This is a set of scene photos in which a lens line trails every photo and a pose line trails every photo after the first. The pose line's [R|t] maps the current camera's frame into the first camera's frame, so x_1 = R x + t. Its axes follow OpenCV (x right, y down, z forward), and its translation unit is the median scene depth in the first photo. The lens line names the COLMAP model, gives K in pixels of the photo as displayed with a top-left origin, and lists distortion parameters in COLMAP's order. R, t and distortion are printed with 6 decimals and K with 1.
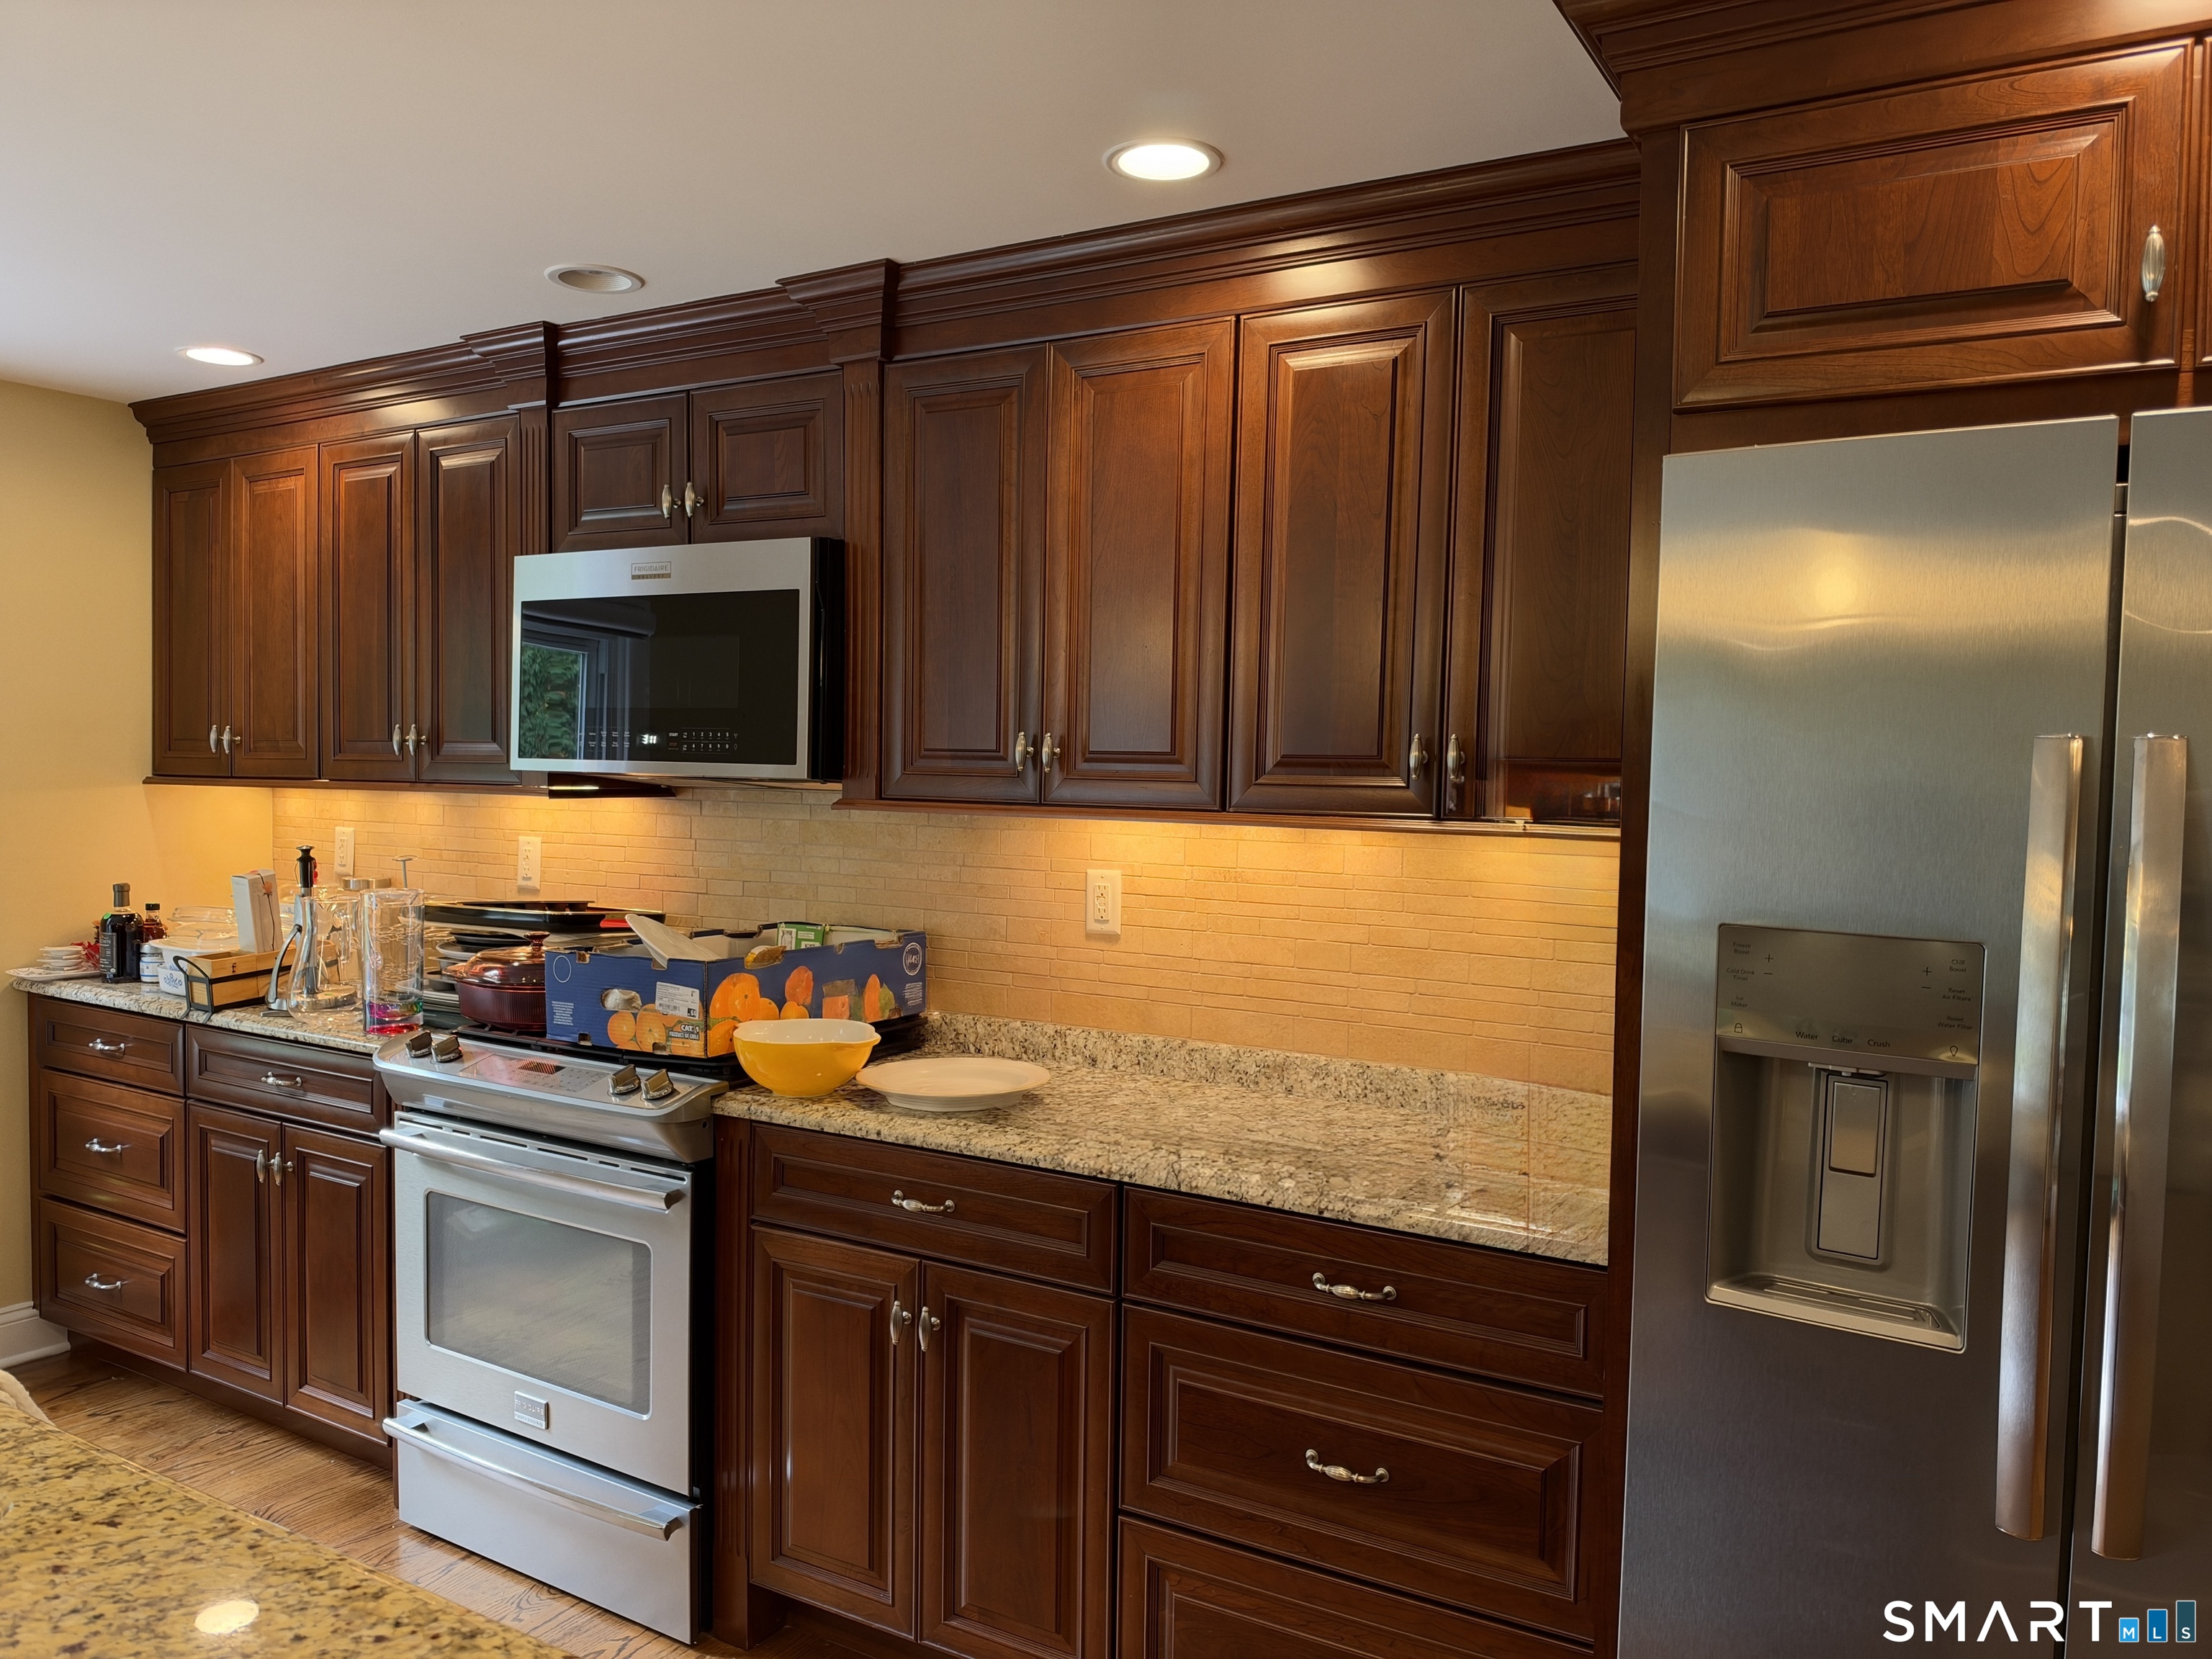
lens RADIAL K [[1596.5, 0, 1104.0], [0, 1596.5, 824.8], [0, 0, 1]] dist [0.022854, -0.037496]
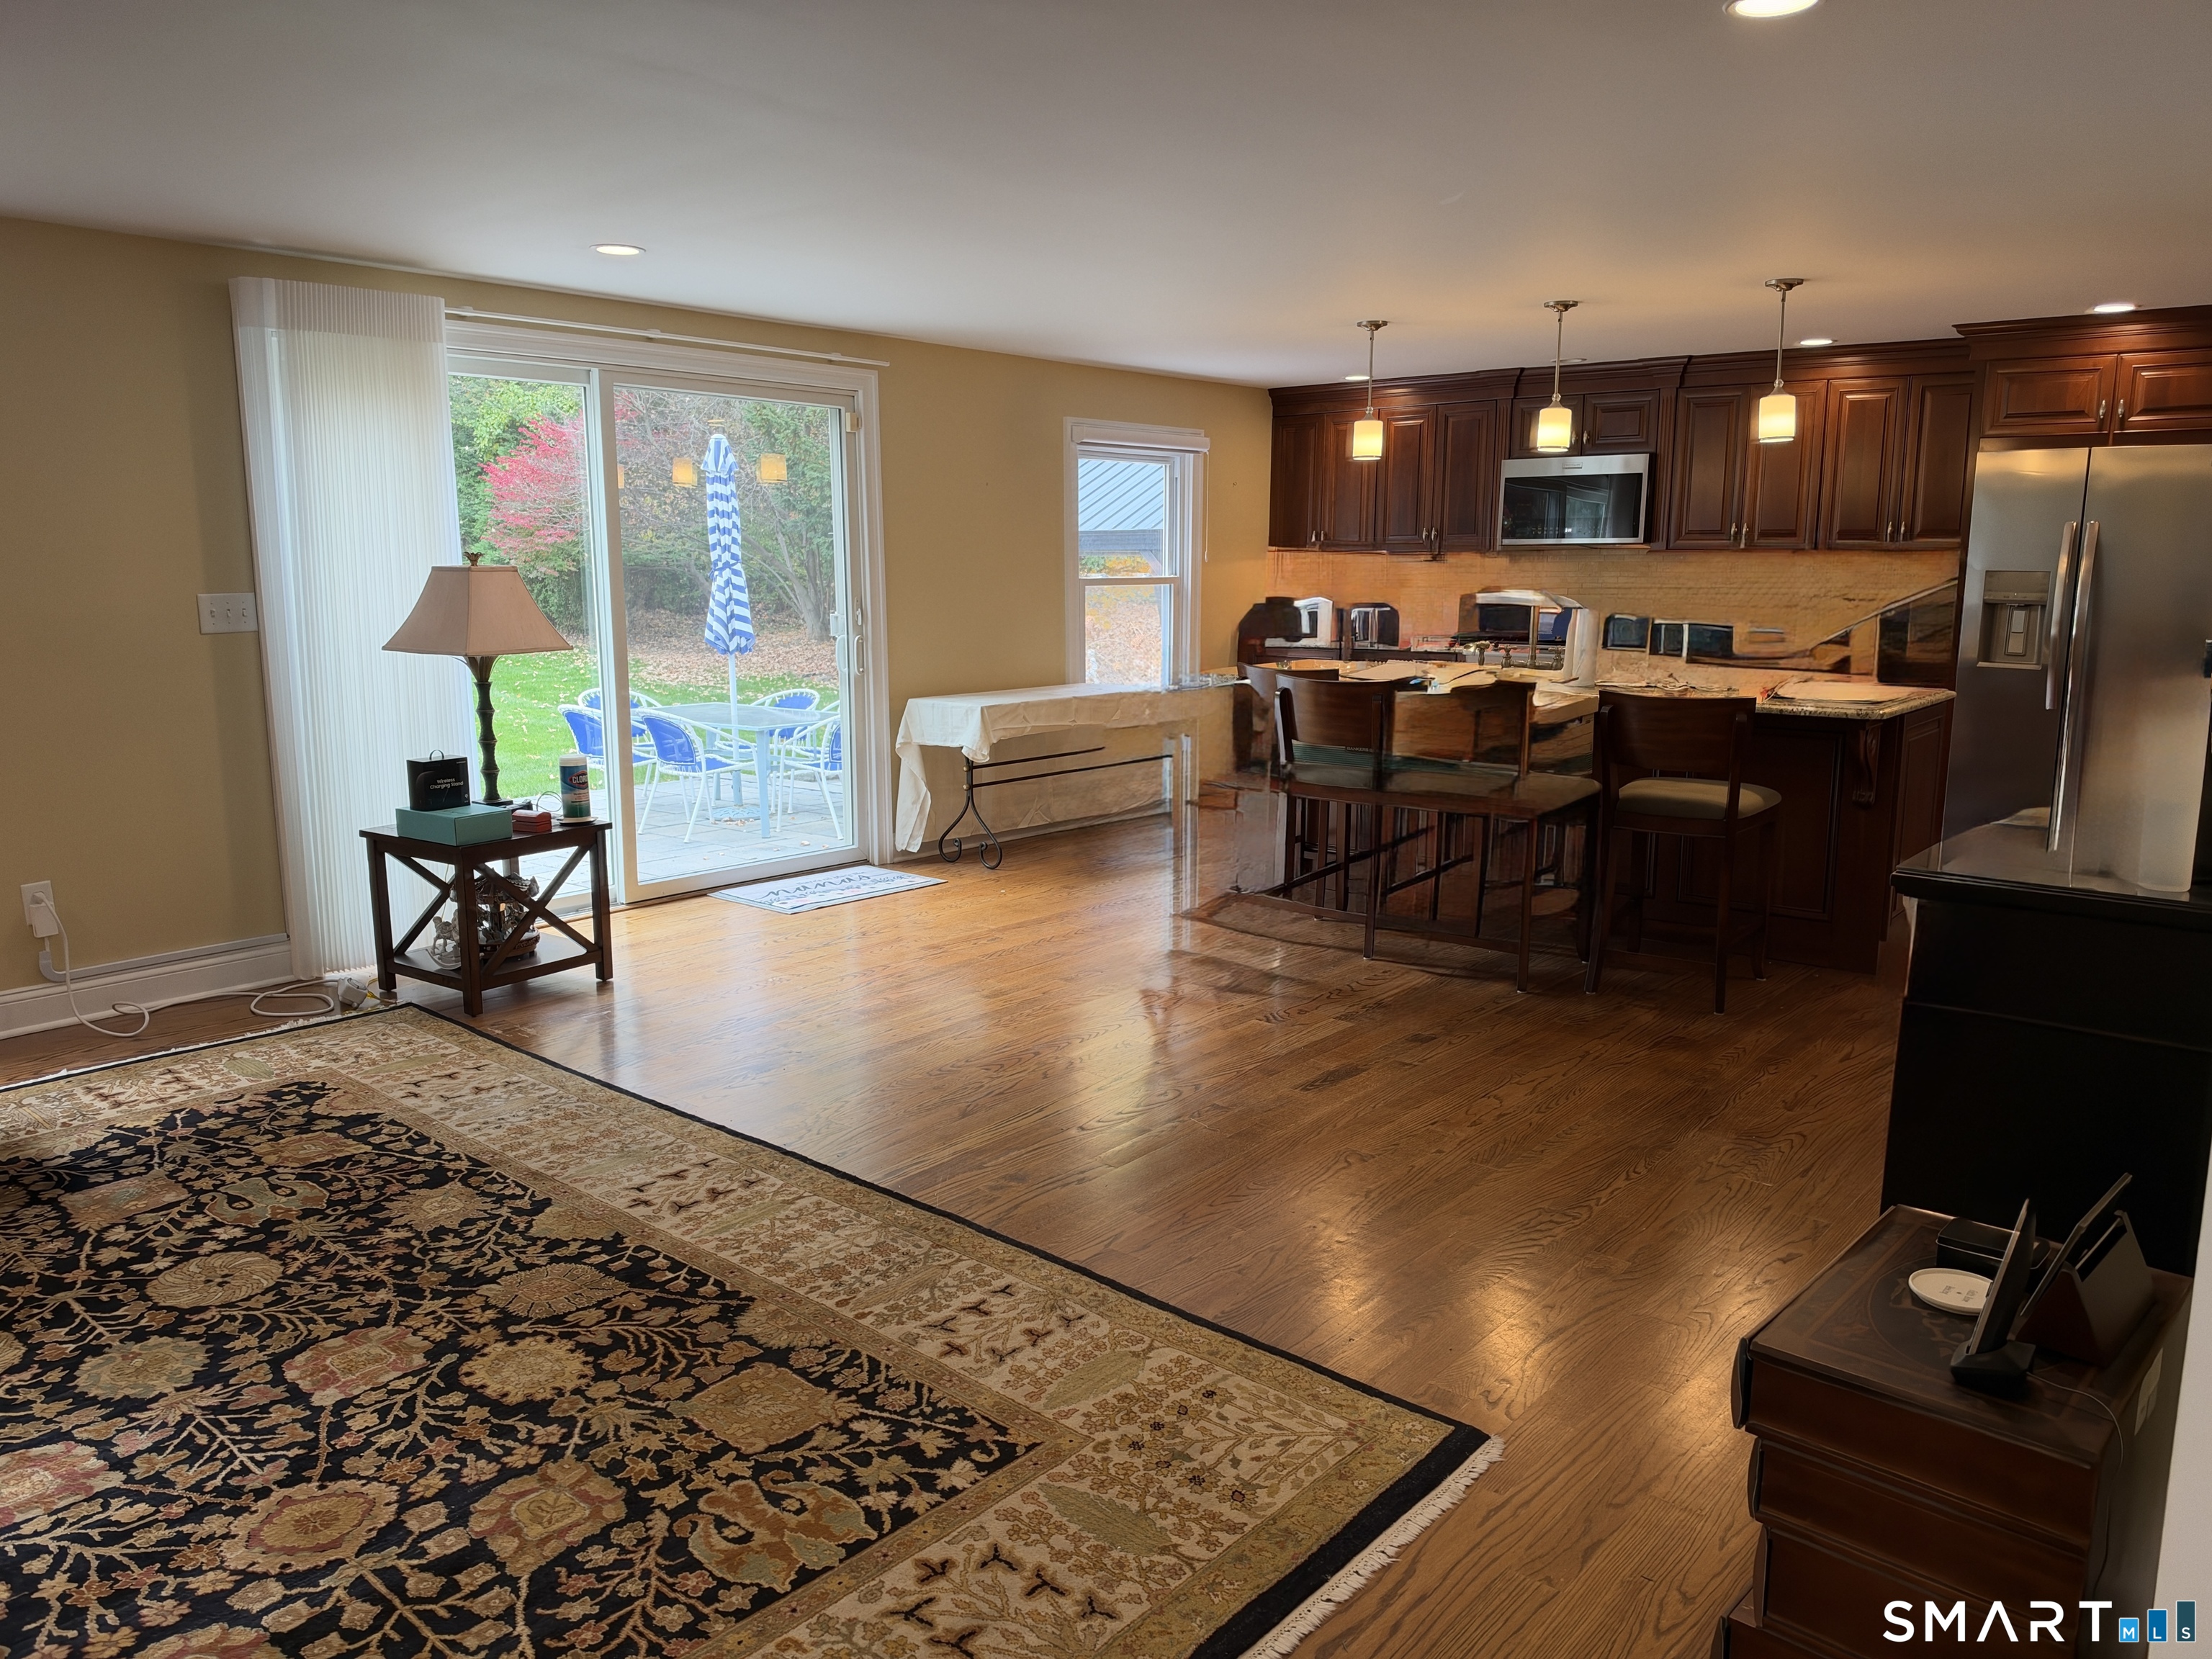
lens RADIAL K [[1596.5, 0, 1110.2], [0, 1596.5, 829.6], [0, 0, 1]] dist [0.022854, -0.037496]
pose [[0.990036, 0.005931, -0.140690, -0.668969], [0.013232, 0.990773, 0.134886, 0.073980], [0.140192, -0.135404, 0.980822, -1.827513]]
